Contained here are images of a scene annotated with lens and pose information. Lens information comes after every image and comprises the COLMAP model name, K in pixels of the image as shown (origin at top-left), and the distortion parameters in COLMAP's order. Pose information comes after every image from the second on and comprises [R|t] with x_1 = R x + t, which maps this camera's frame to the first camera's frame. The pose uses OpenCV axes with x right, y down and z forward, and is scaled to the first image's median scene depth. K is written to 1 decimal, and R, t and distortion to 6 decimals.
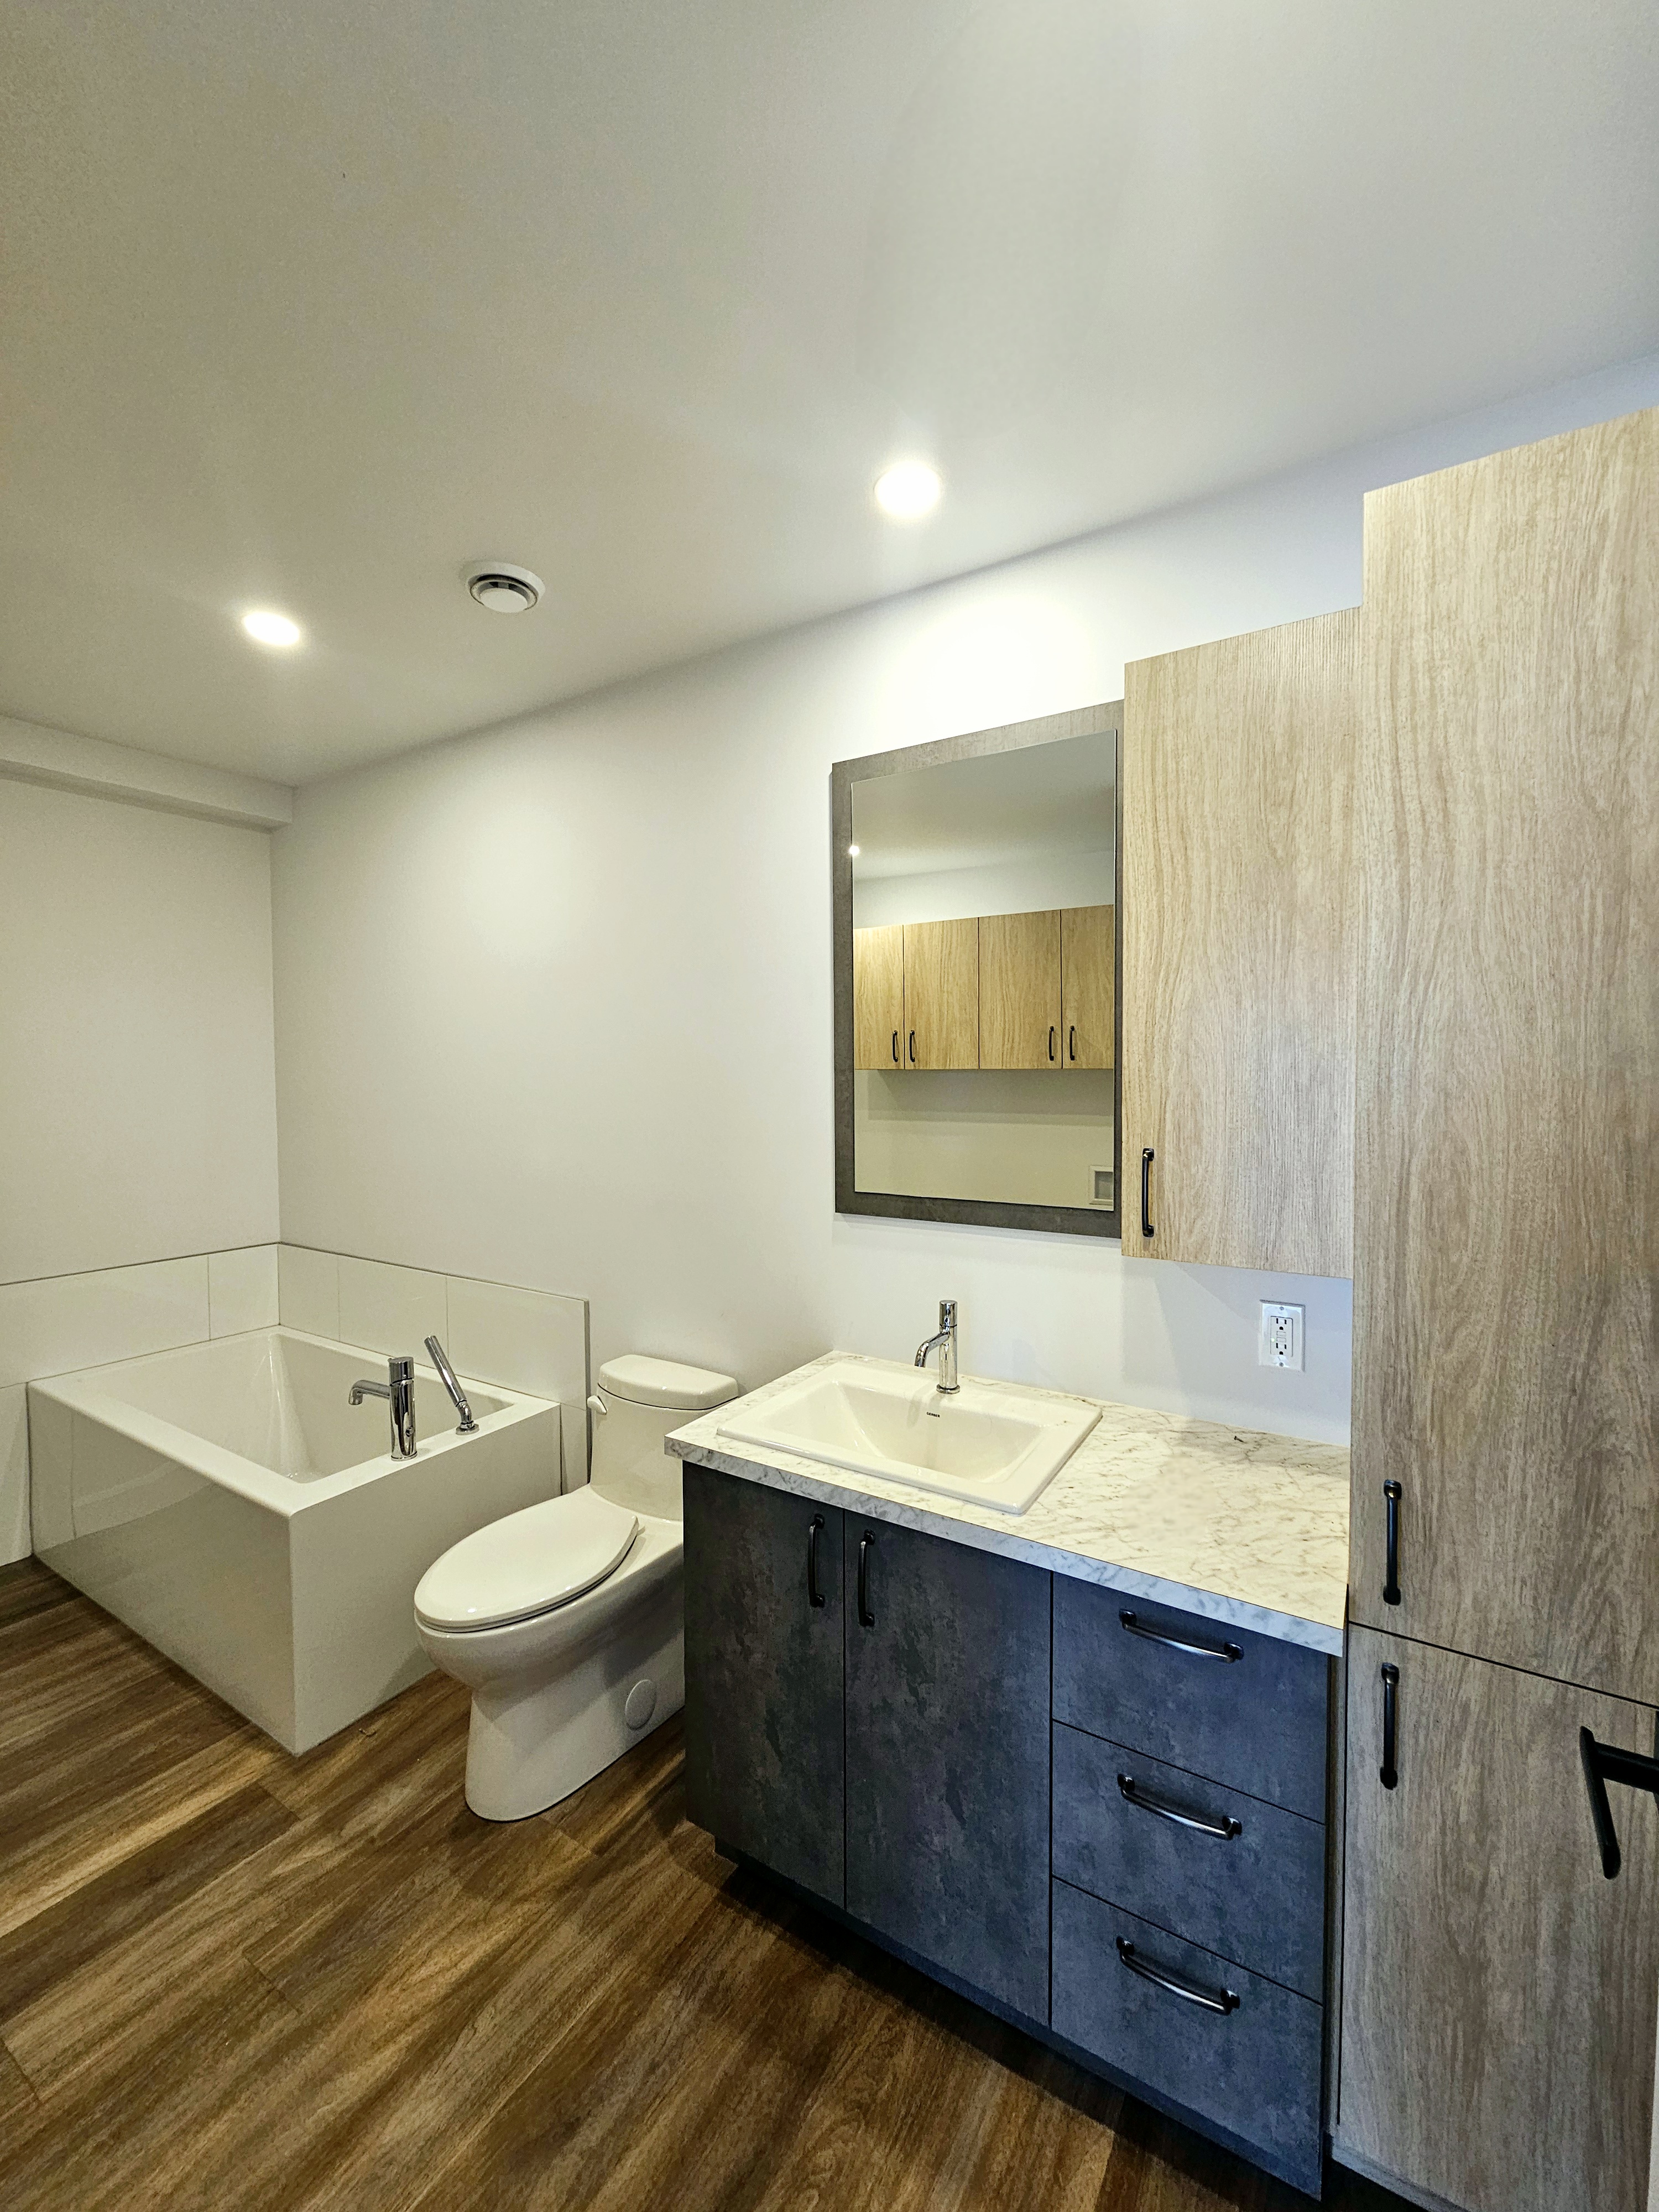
lens RADIAL K [[891.9, 0, 829.0], [0, 891.9, 1099.4], [0, 0, 1]] dist [-0.002000, -0.002022]
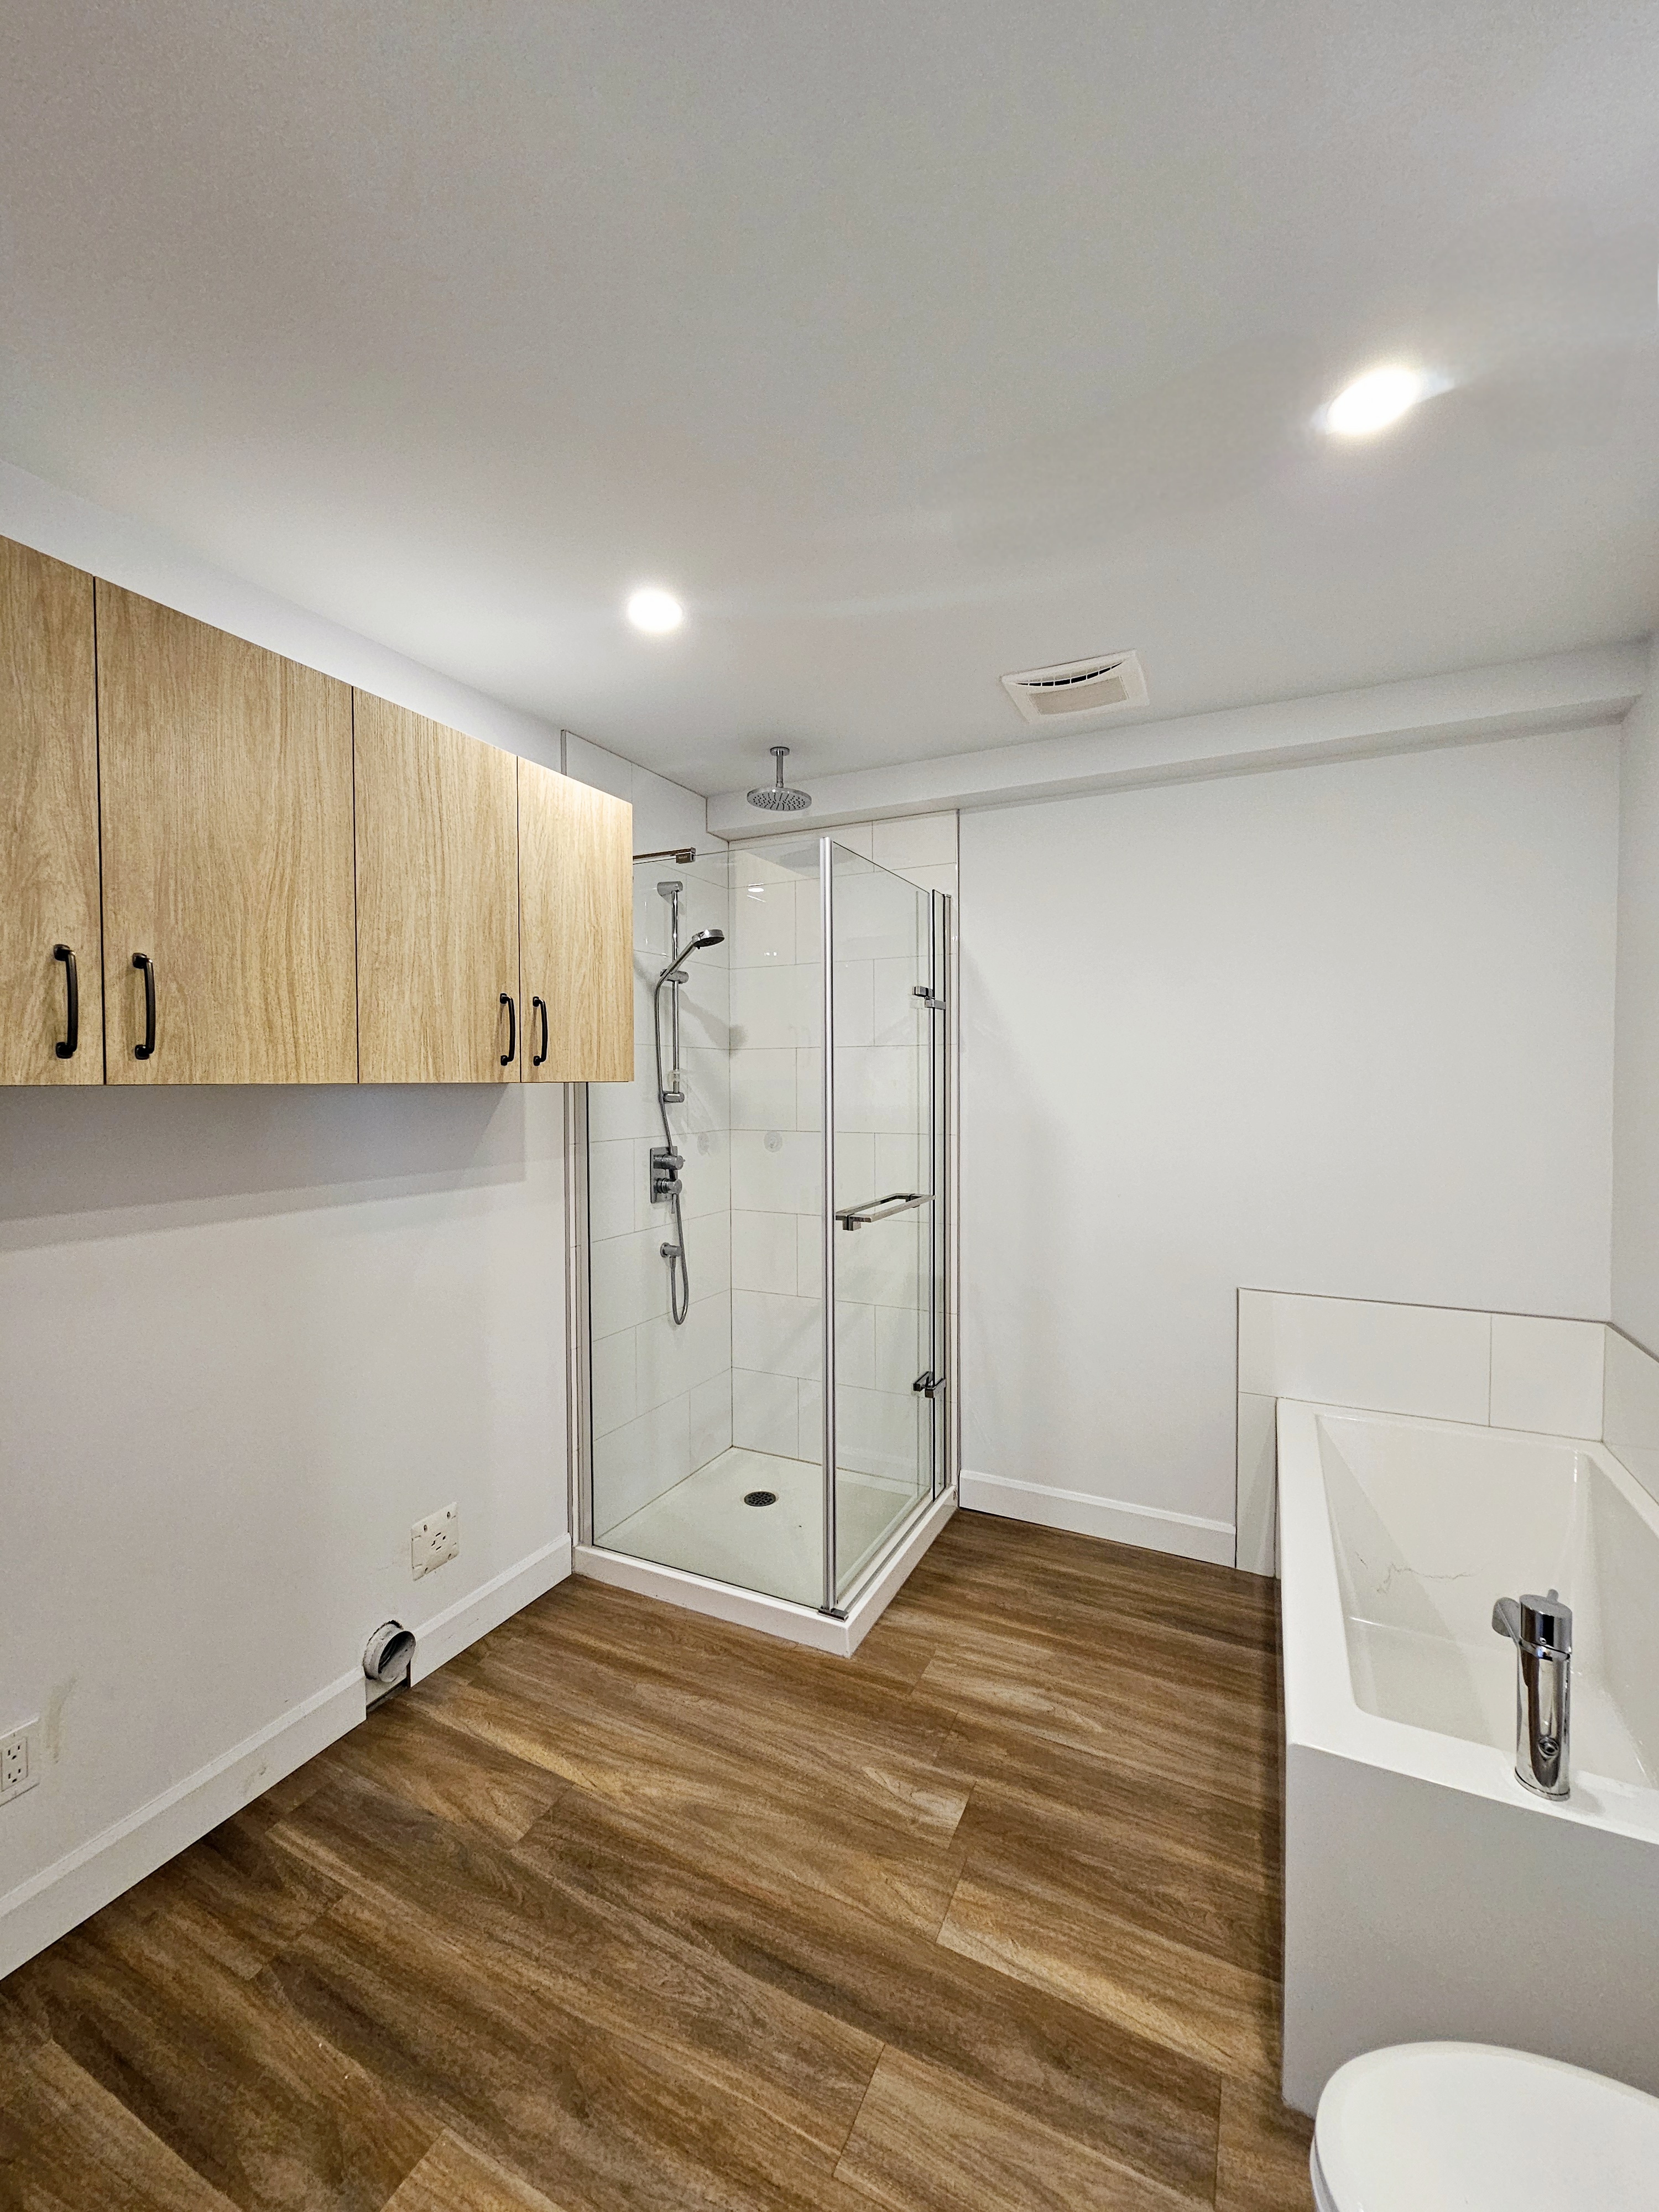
lens RADIAL K [[891.9, 0, 833.8], [0, 891.9, 1099.9], [0, 0, 1]] dist [-0.002000, -0.002022]
pose [[0.083628, 0.023828, -0.996212, 0.013813], [-0.024241, 0.999467, 0.021871, -0.016476], [0.996202, 0.022321, 0.084162, 0.593223]]
